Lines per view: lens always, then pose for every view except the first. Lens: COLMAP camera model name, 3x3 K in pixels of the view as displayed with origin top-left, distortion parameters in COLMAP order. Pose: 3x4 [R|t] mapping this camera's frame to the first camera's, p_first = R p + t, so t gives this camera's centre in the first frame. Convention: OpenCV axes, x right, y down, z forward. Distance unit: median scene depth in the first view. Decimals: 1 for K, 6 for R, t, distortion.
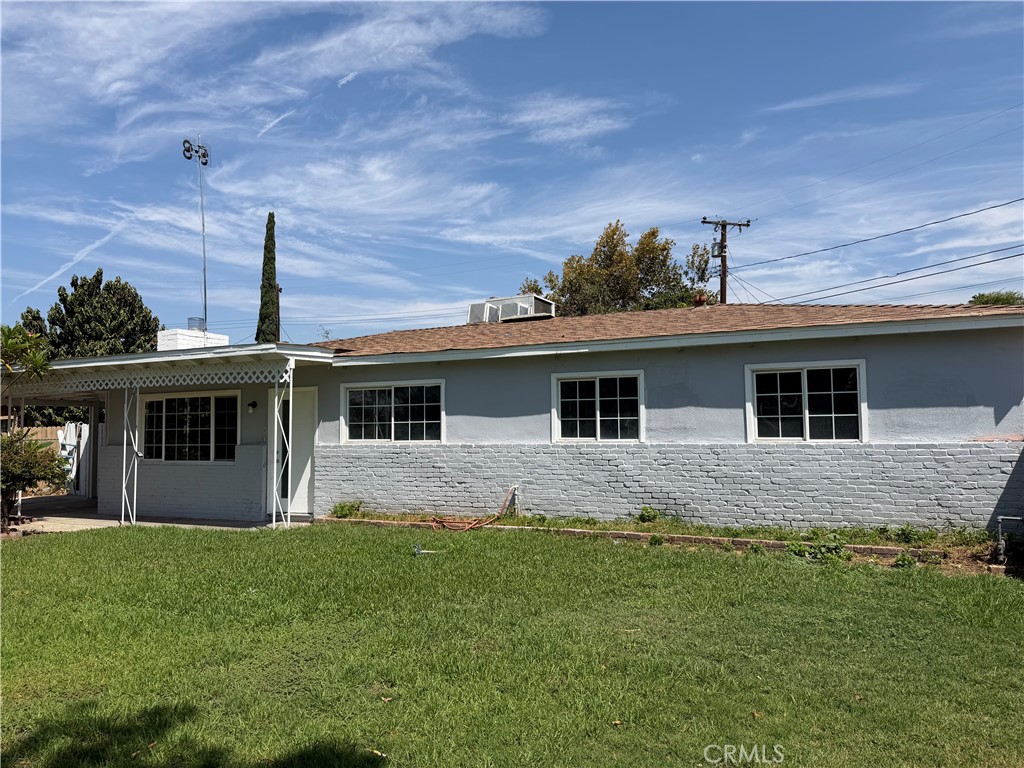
lens RADIAL K [[736.8, 0, 512.0], [0, 736.8, 384.0], [0, 0, 1]] dist [0.054706, -0.000484]
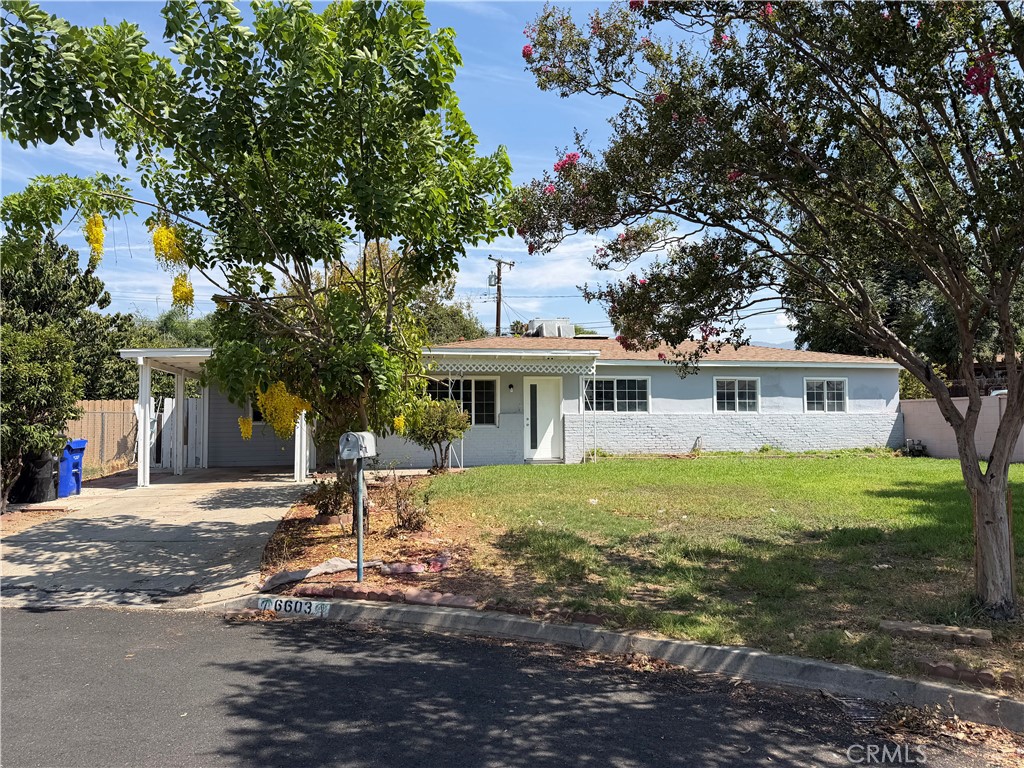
lens RADIAL K [[716.0, 0, 512.0], [0, 716.0, 384.0], [0, 0, 1]] dist [0.052151, -0.001617]
pose [[0.806403, 0.037420, 0.590181, -1.330526], [-0.041337, 0.999122, -0.006867, 0.036068], [-0.589919, -0.018859, 0.807242, -0.161835]]
